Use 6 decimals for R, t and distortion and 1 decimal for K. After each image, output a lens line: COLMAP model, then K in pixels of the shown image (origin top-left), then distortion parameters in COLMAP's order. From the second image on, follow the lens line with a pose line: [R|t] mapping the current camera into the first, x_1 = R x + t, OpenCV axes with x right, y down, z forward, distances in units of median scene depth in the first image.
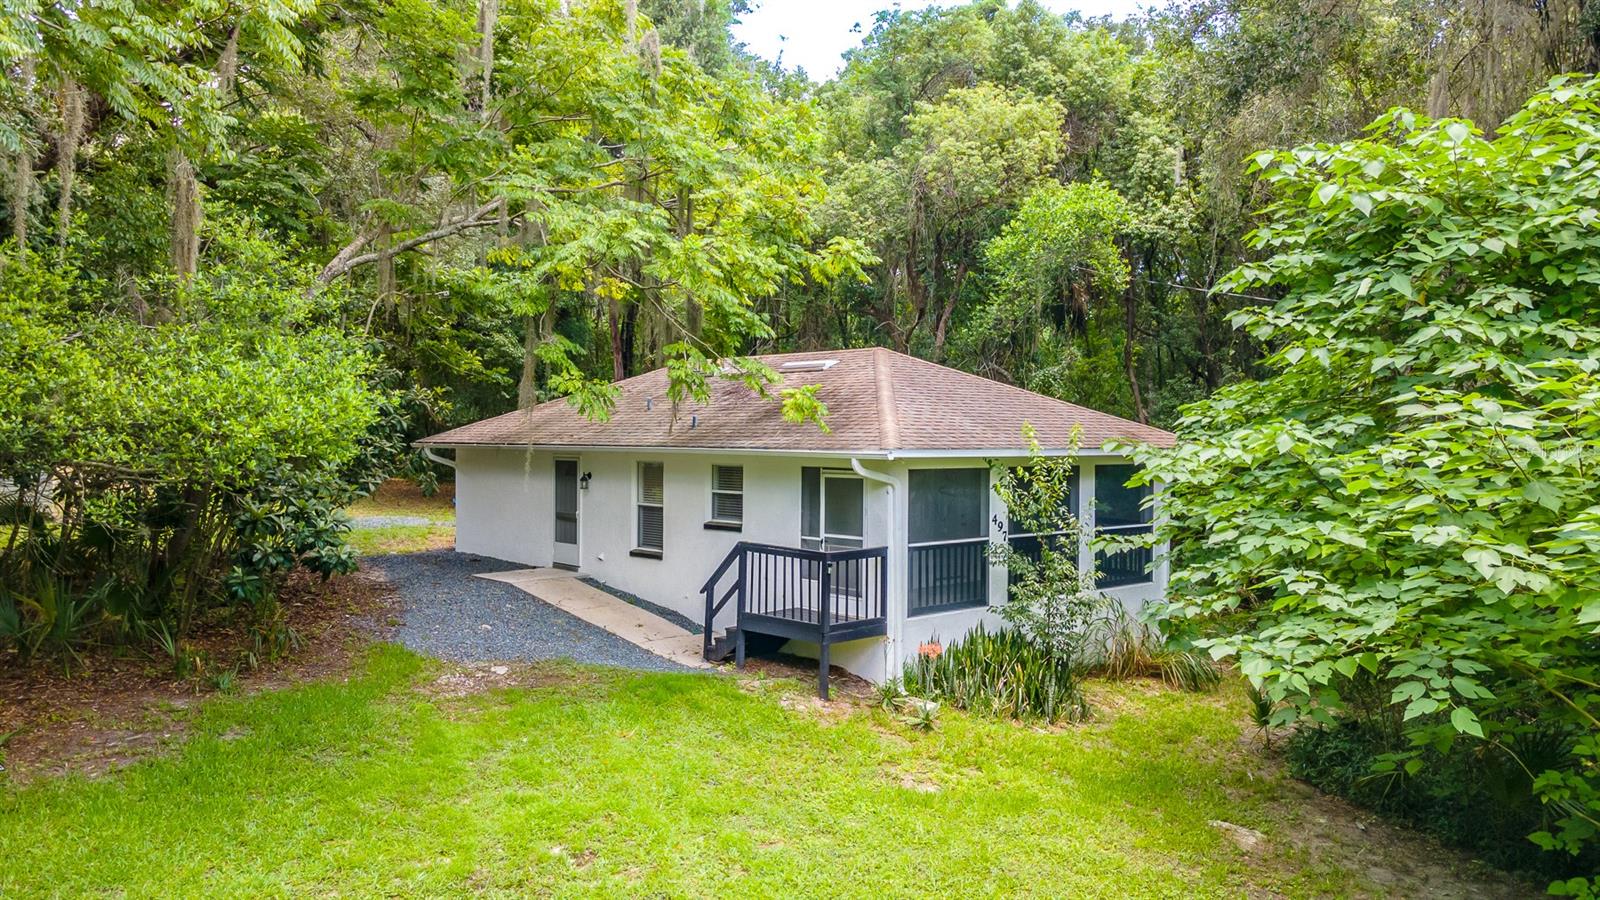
lens RADIAL K [[1133.0, 0, 801.2], [0, 1133.0, 447.0], [0, 0, 1]] dist [0.000298, 0.018034]
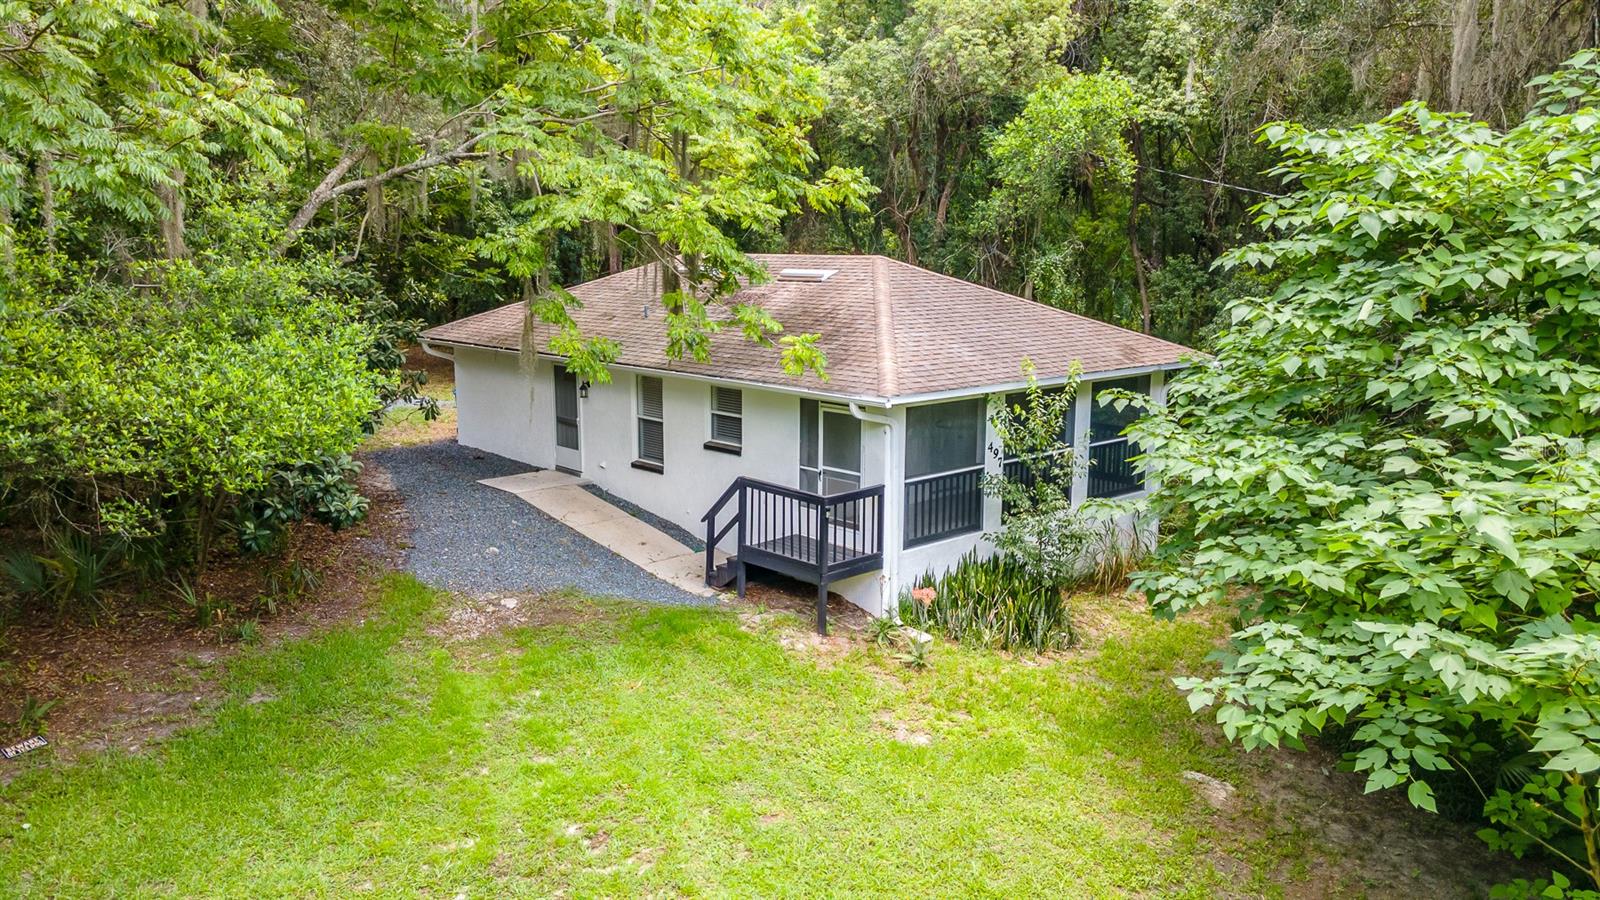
lens RADIAL K [[1133.0, 0, 801.0], [0, 1133.0, 443.6], [0, 0, 1]] dist [0.000298, 0.018034]
pose [[0.999998, -0.001427, 0.001257, -0.000243], [0.001210, 0.987326, 0.158703, -0.126260], [-0.001468, -0.158701, 0.987326, -0.001039]]
